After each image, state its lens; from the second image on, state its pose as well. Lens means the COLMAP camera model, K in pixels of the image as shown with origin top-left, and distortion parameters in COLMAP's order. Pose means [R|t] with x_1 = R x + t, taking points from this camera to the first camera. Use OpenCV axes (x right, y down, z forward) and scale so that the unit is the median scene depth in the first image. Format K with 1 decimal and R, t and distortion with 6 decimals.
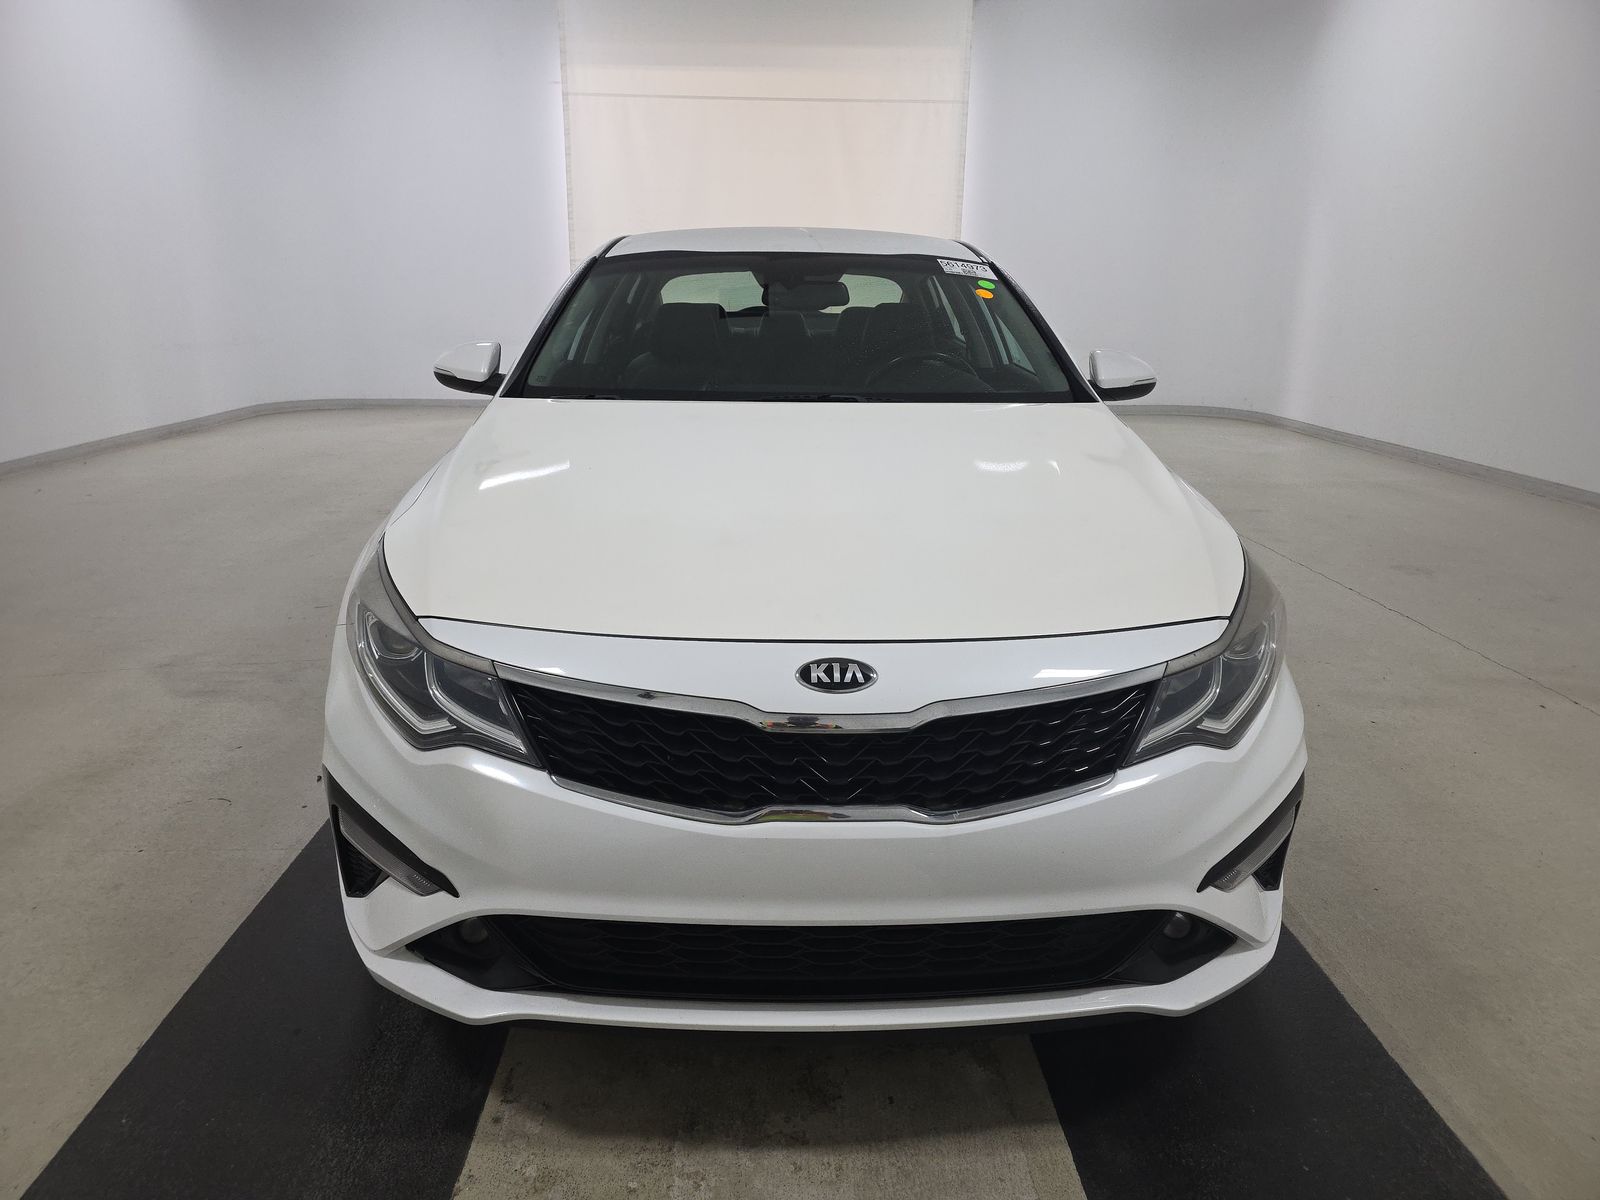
lens RADIAL K [[1061.6, 0, 802.8], [0, 1061.6, 599.6], [0, 0, 1]] dist [0.020356, -0.013632]
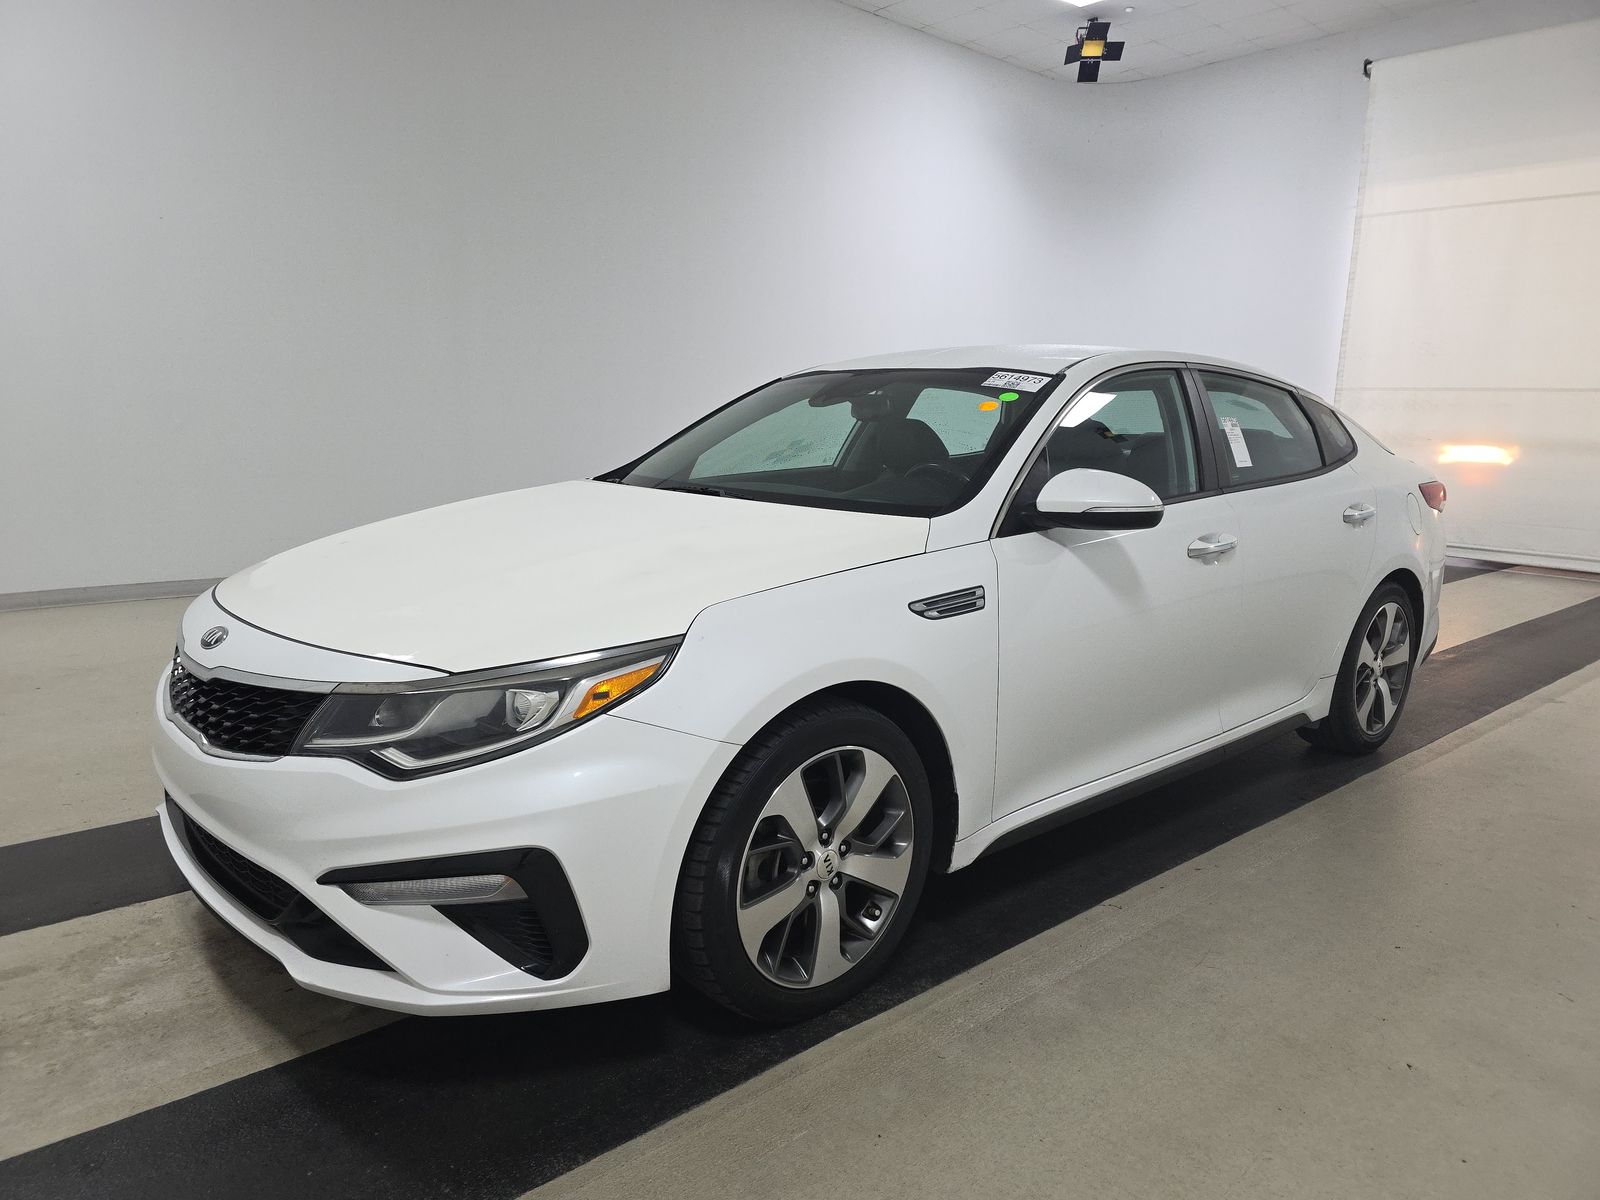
lens RADIAL K [[1061.6, 0, 794.6], [0, 1061.6, 603.1], [0, 0, 1]] dist [0.020356, -0.013632]
pose [[0.645773, 0.134694, -0.751555, 1.468574], [-0.221914, 0.974936, -0.015951, -0.117248], [0.730570, 0.177081, 0.659477, 0.524132]]
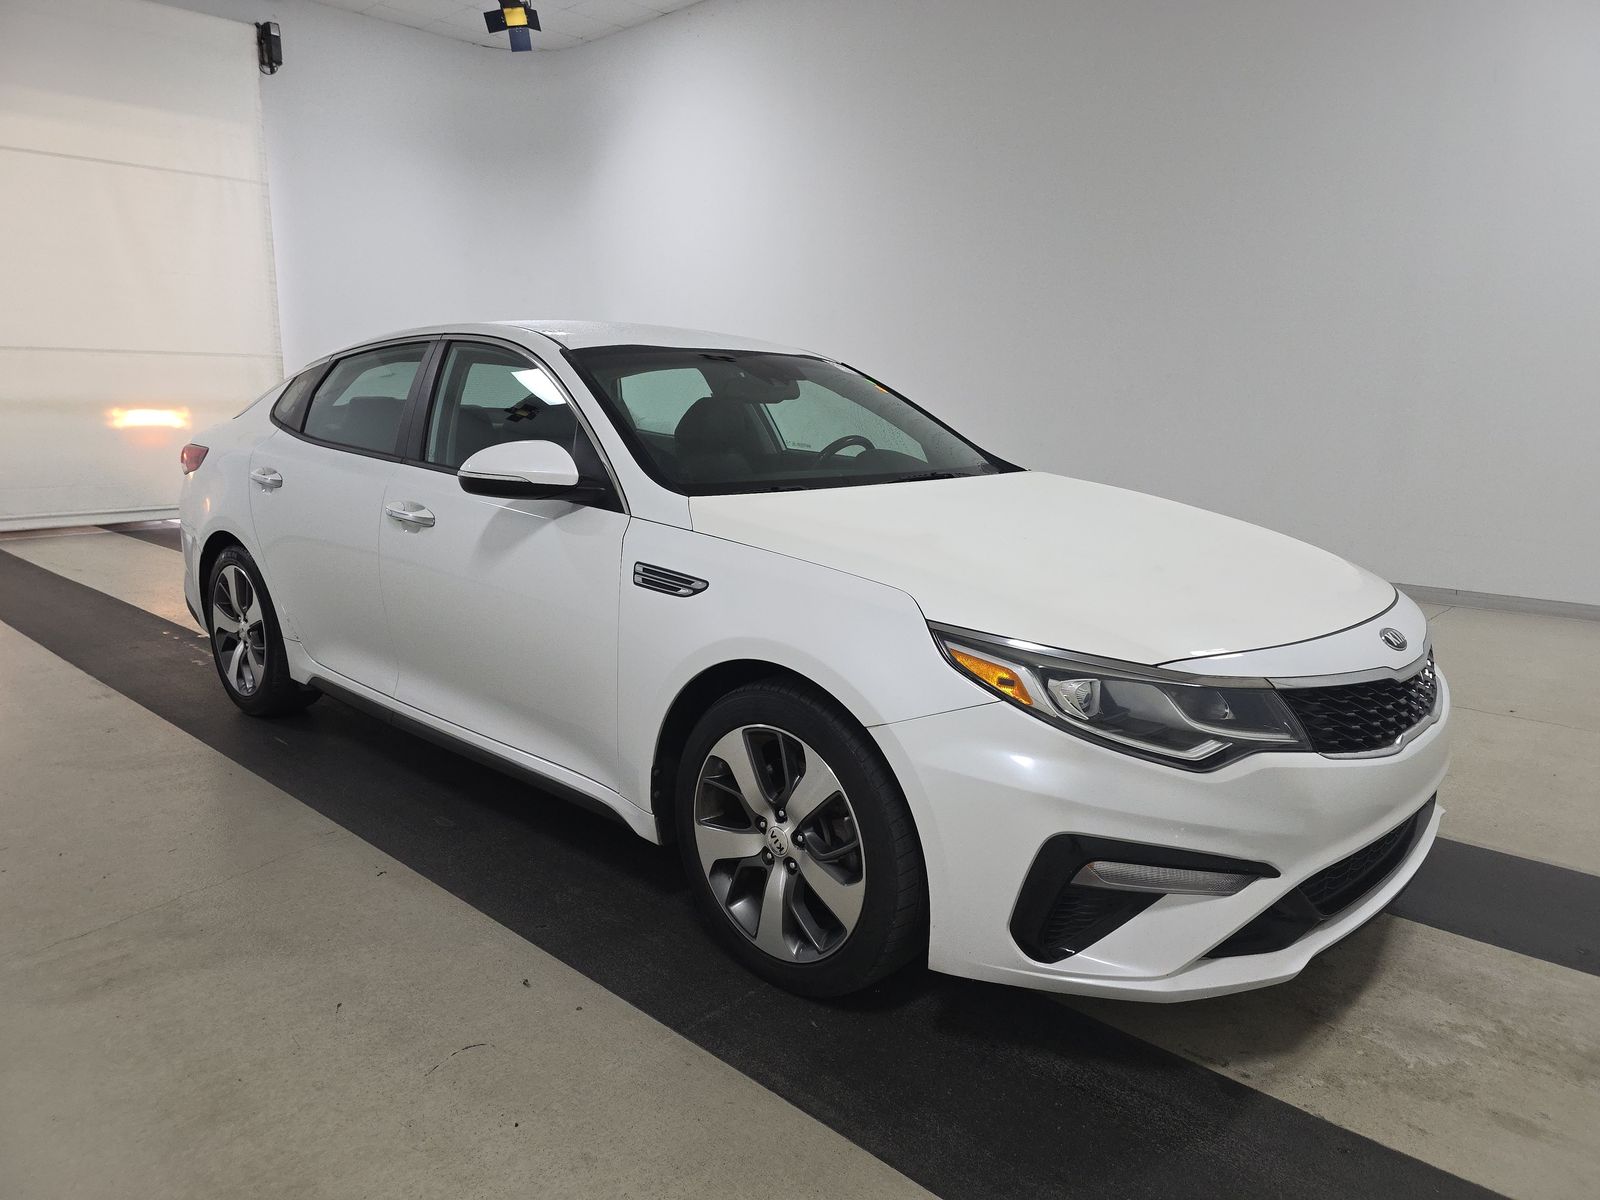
lens RADIAL K [[1061.6, 0, 801.6], [0, 1061.6, 602.9], [0, 0, 1]] dist [0.020356, -0.013632]
pose [[0.705424, -0.136701, 0.695478, -1.401702], [0.191970, 0.981399, -0.001816, -0.120363], [-0.682293, 0.134792, 0.718545, 0.419360]]
